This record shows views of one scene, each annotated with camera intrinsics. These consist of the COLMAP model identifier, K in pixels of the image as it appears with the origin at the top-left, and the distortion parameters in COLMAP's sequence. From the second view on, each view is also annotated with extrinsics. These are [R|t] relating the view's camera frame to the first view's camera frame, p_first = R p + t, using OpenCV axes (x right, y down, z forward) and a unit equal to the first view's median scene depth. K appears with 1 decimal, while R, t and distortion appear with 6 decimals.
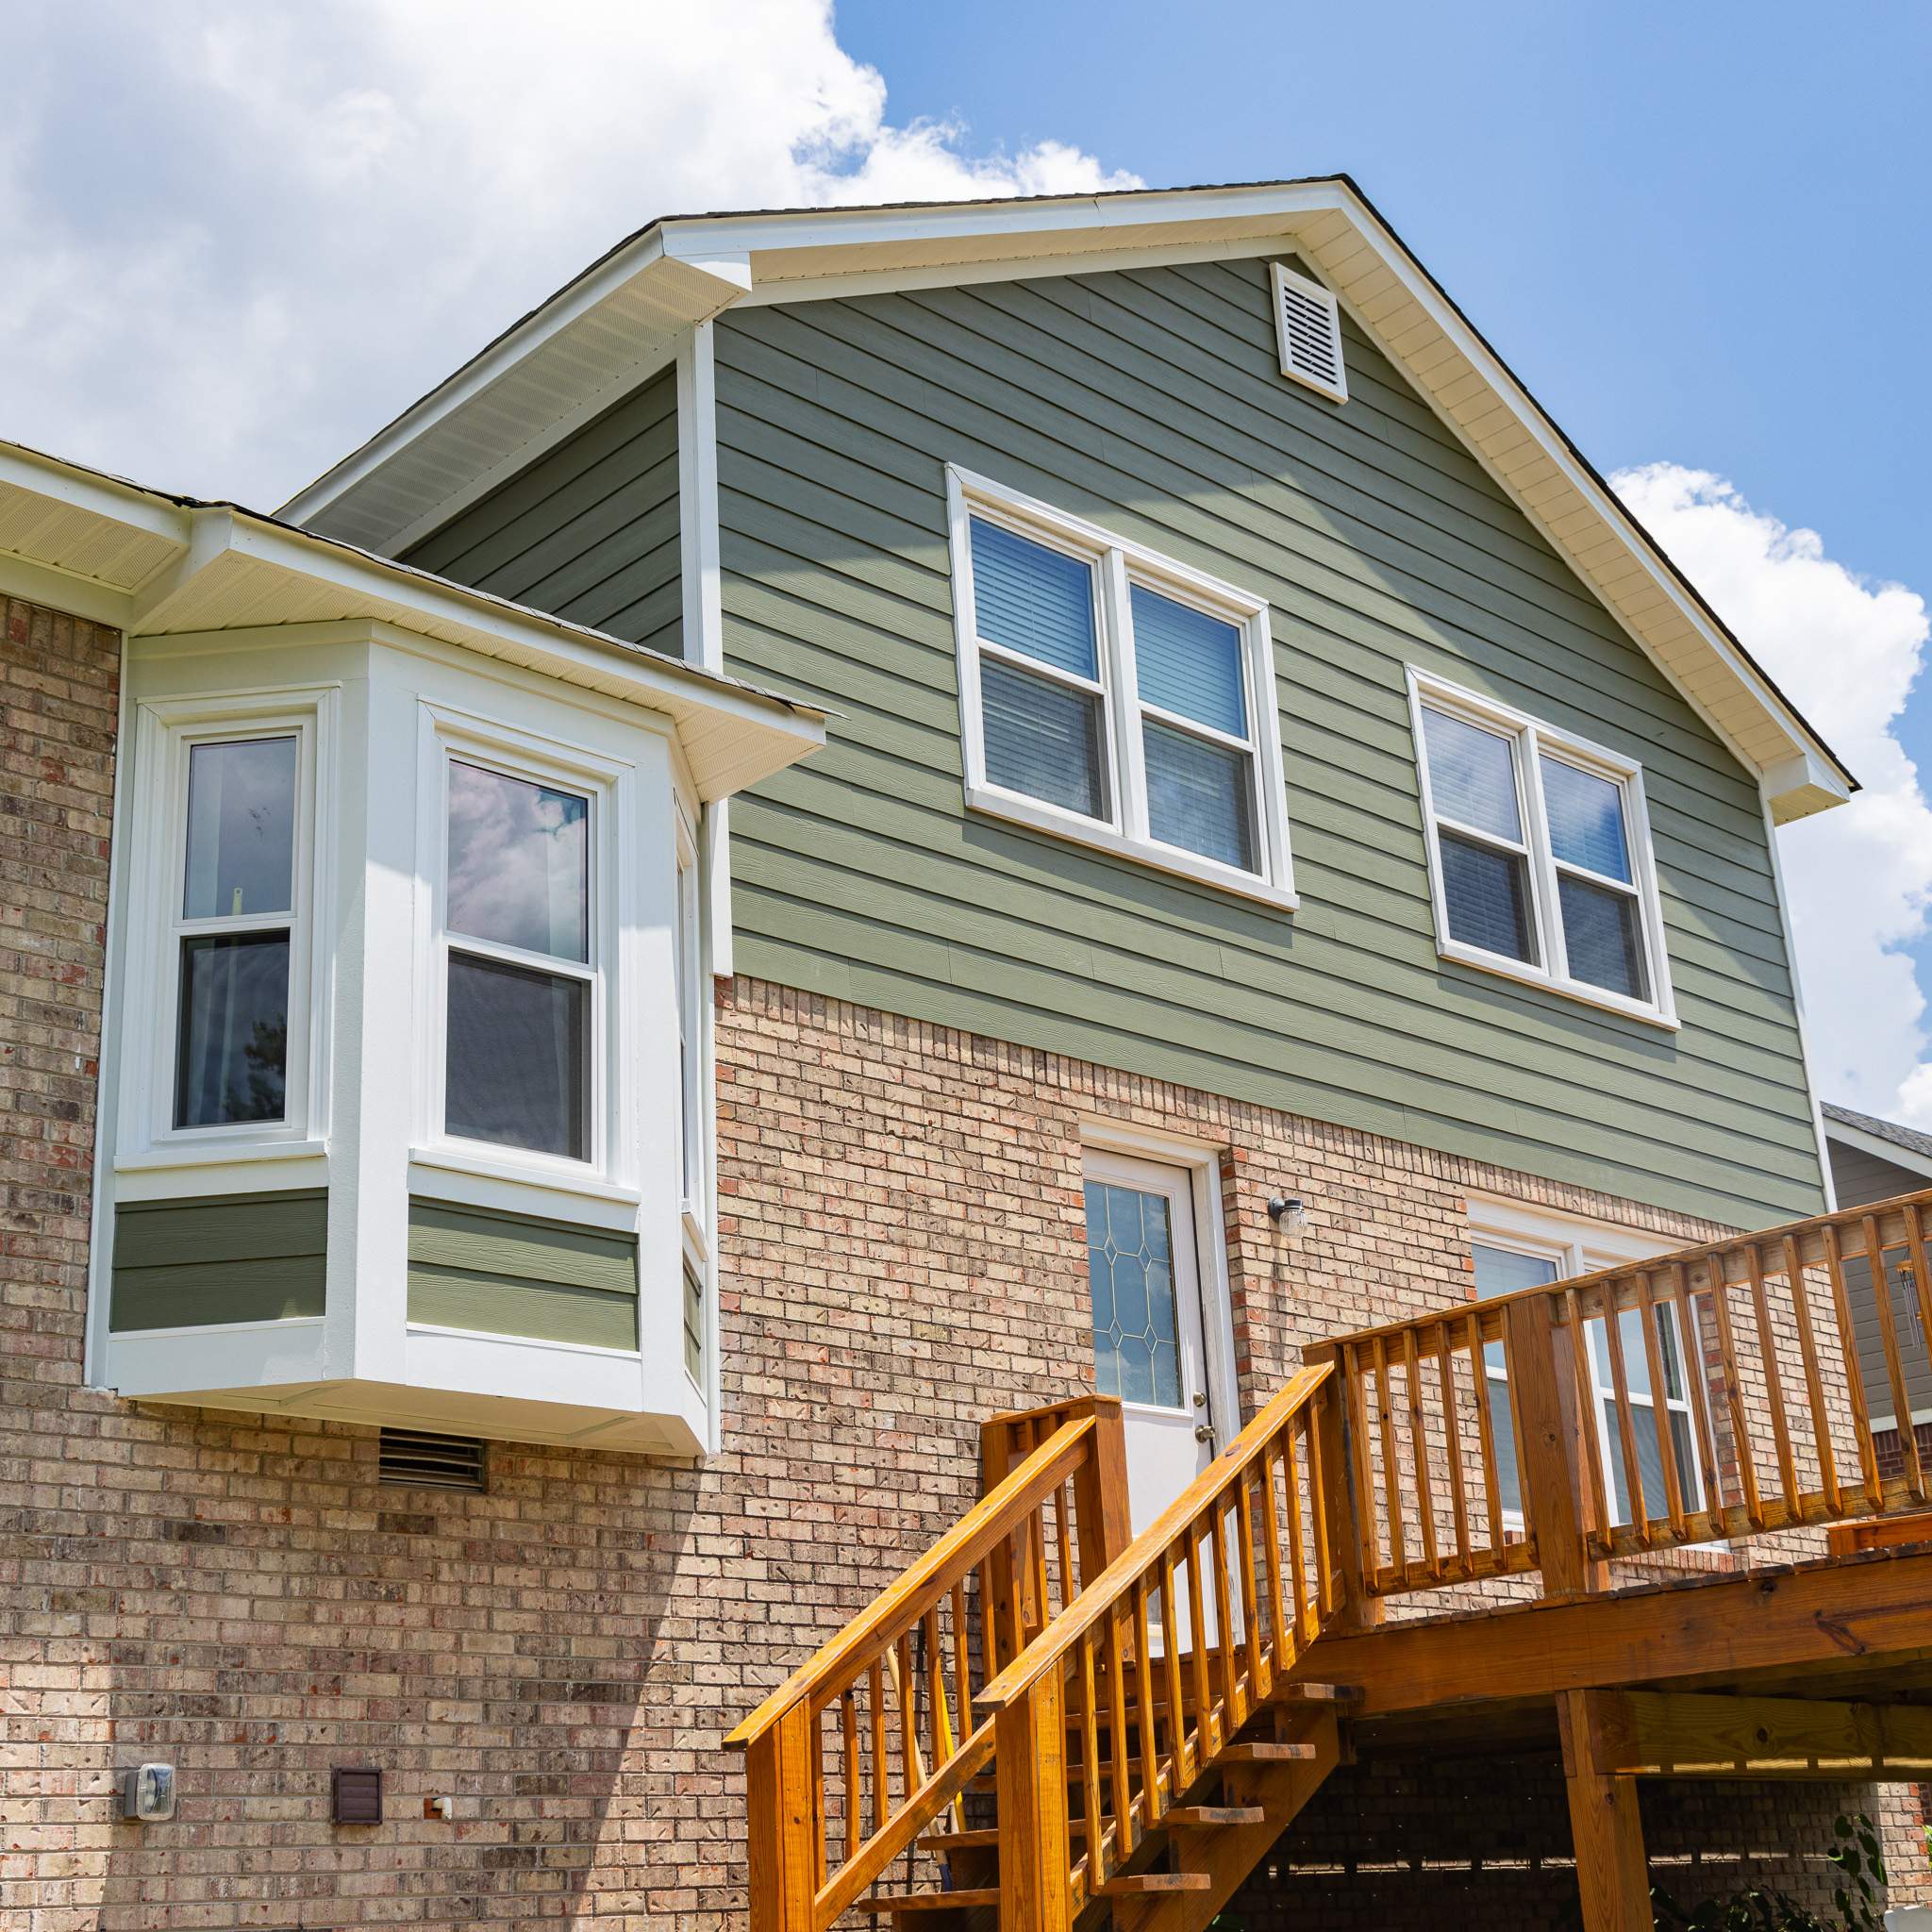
lens RADIAL K [[2799.8, 0, 974.8], [0, 2799.8, 949.1], [0, 0, 1]] dist [0.010002, 0.000000]
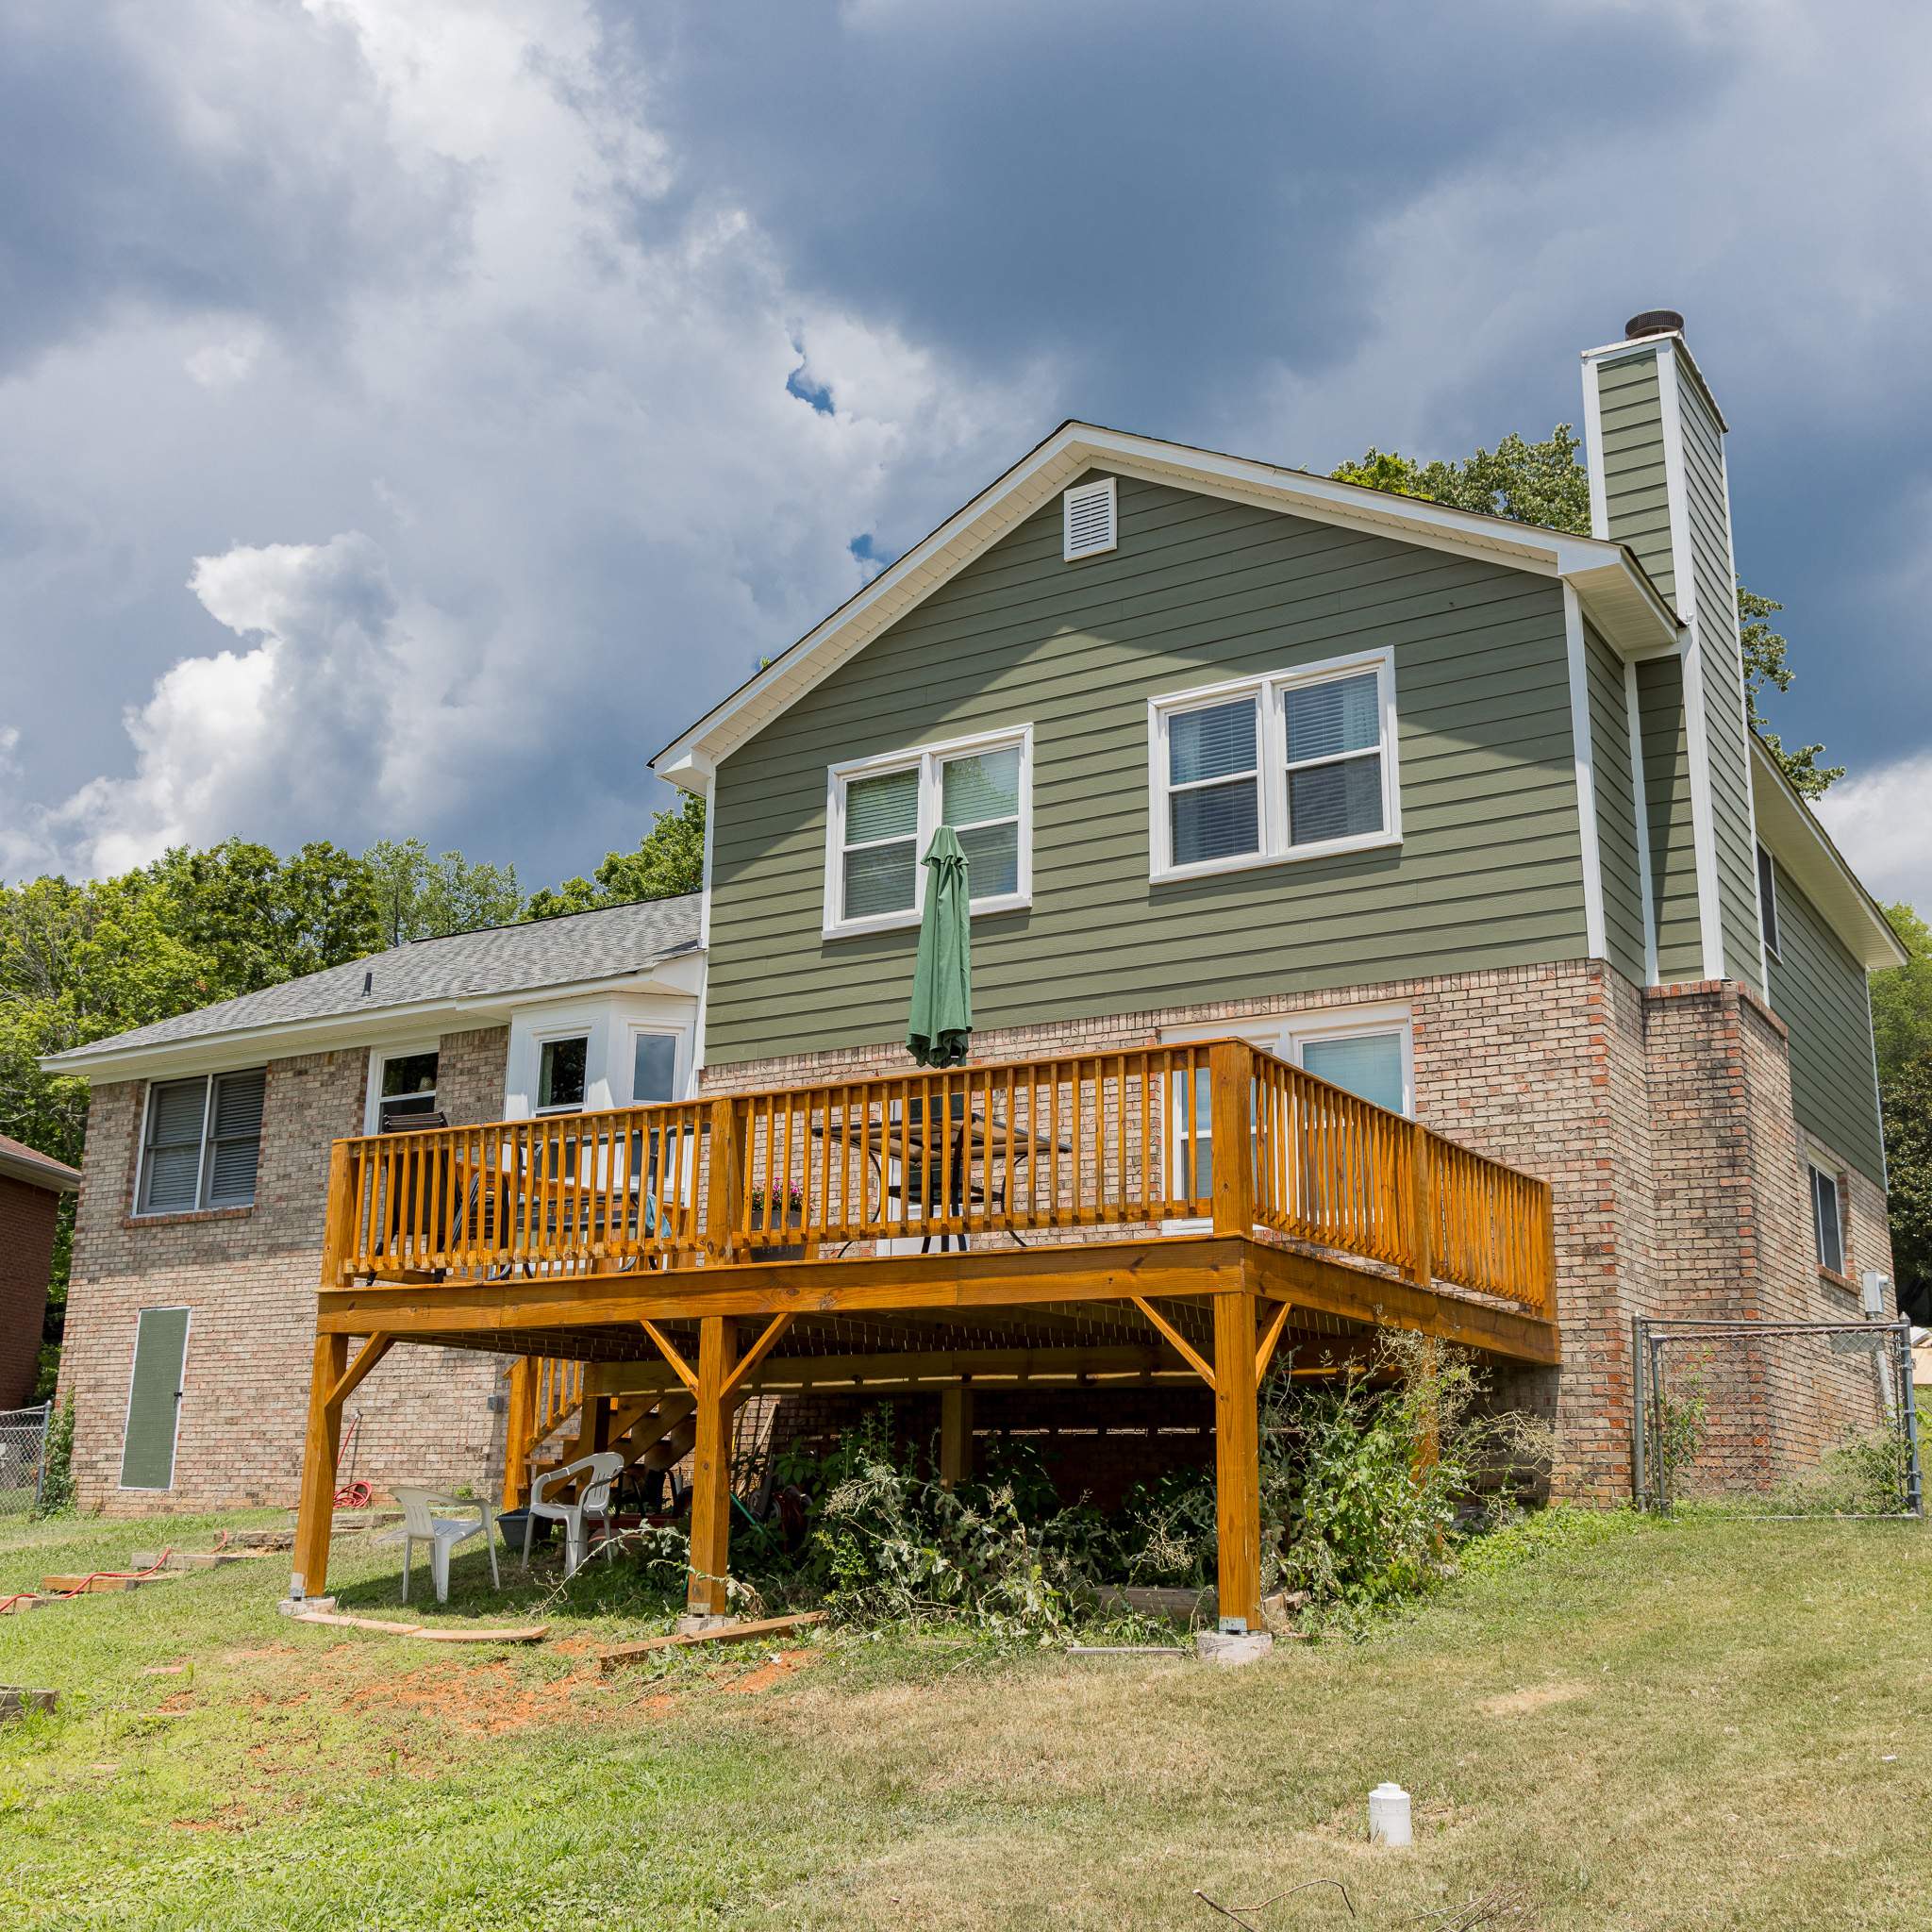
lens RADIAL K [[2064.0, 0, 967.5], [0, 2064.0, 980.2], [0, 0, 1]] dist [-0.015046, 0.000000]
pose [[0.240965, -0.187353, -0.952279, 1.654338], [0.305037, 0.946088, -0.108948, 0.198661], [0.921351, -0.264228, 0.285123, 0.718148]]
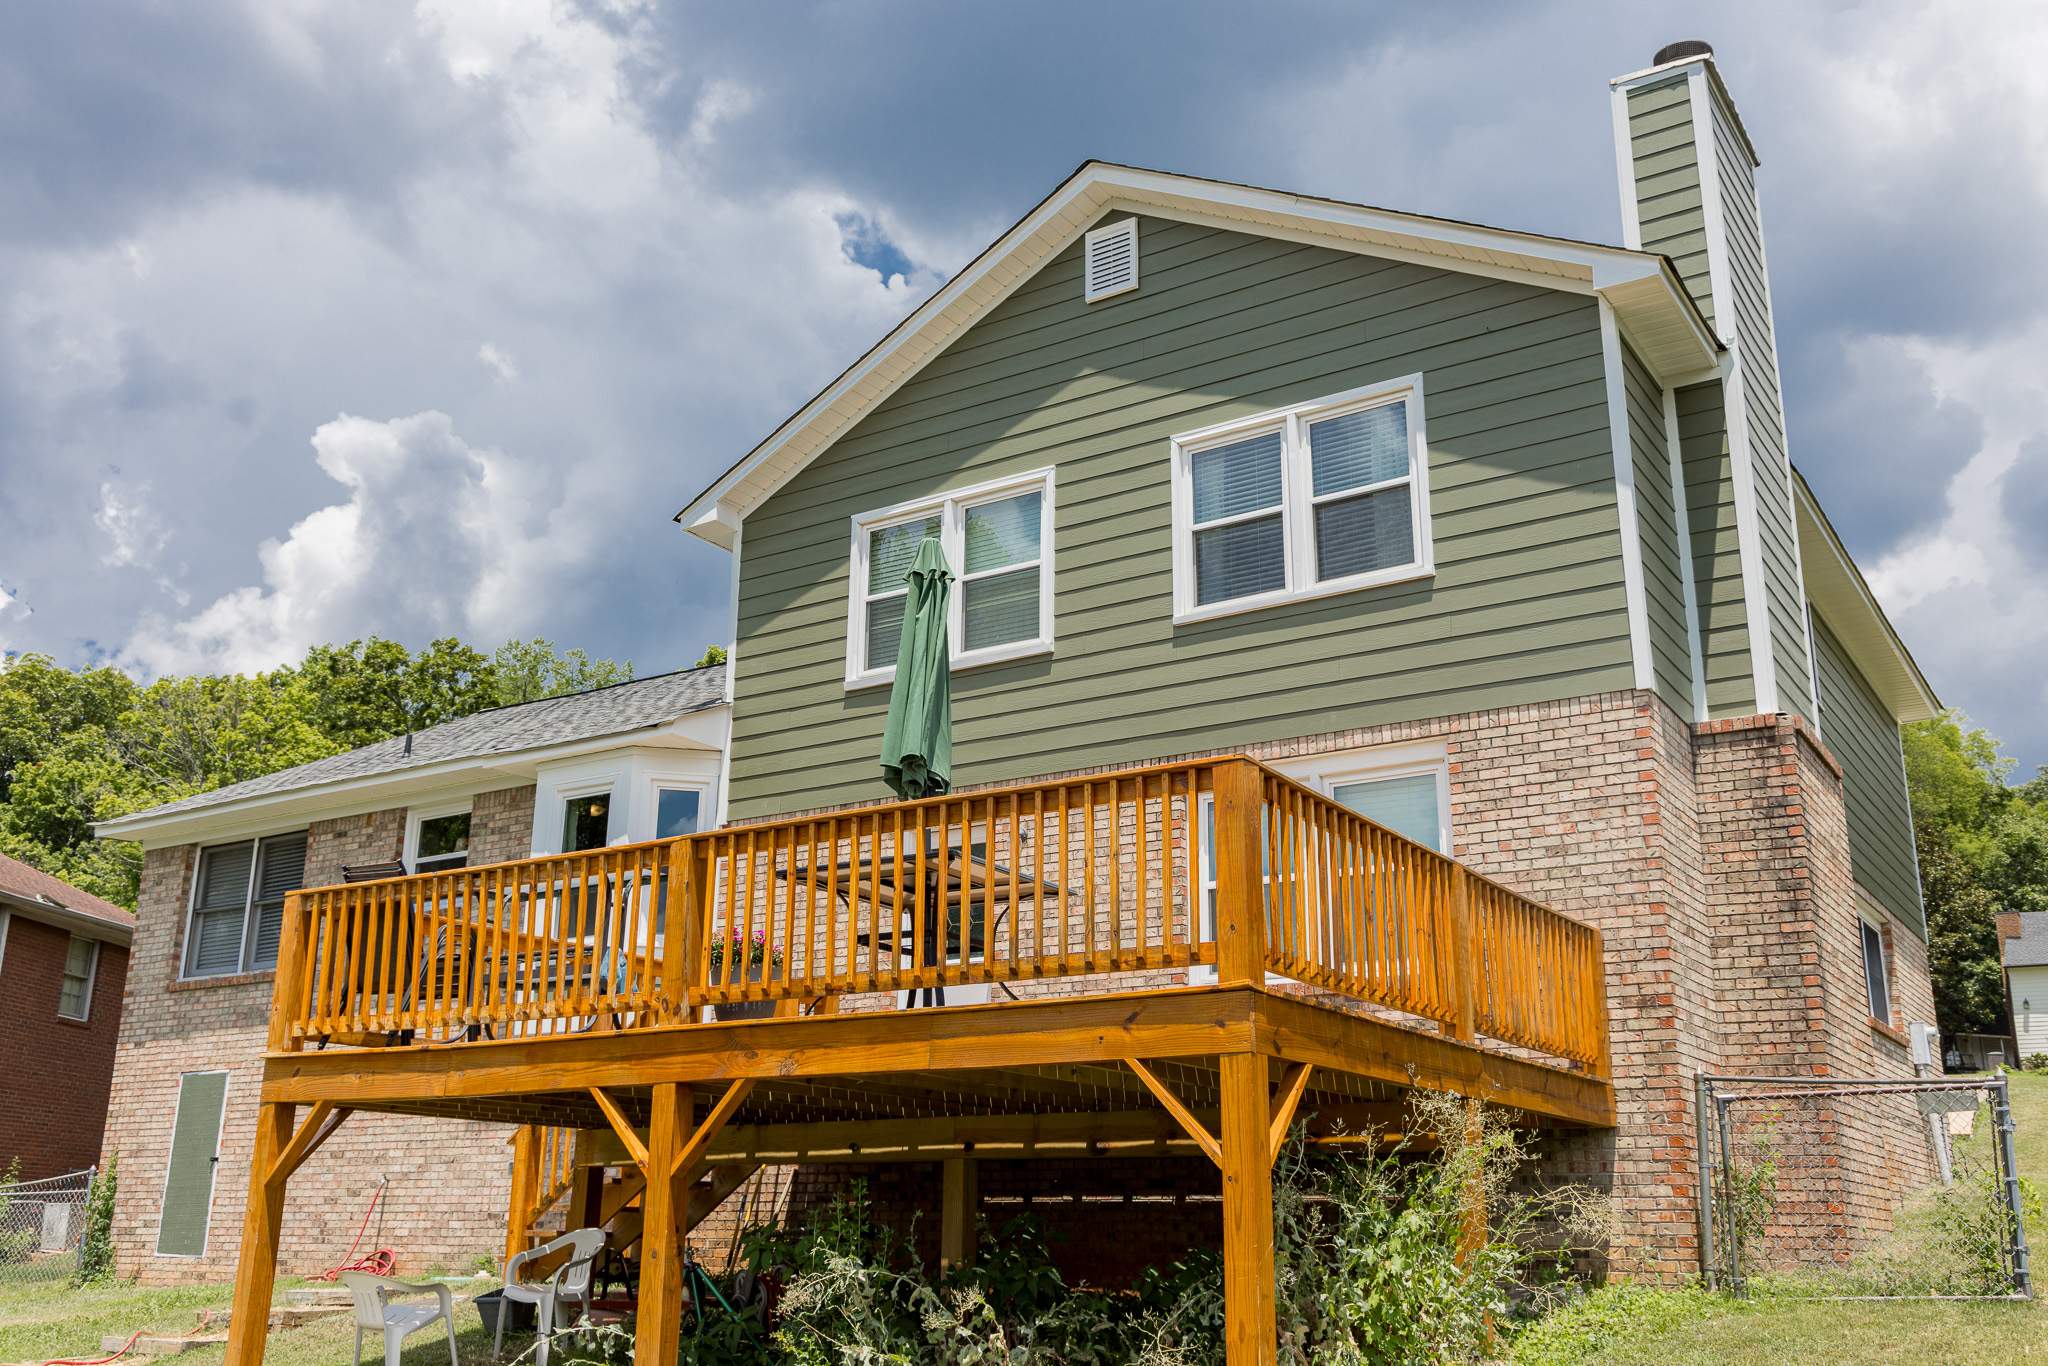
lens RADIAL K [[1842.6, 0, 1023.6], [0, 1842.6, 689.2], [0, 0, 1]] dist [-0.004556, -0.005327]
pose [[0.224867, -0.229477, -0.946982, 1.456590], [0.312121, 0.937626, -0.153095, 0.218103], [0.923047, -0.261147, 0.282466, 0.814678]]
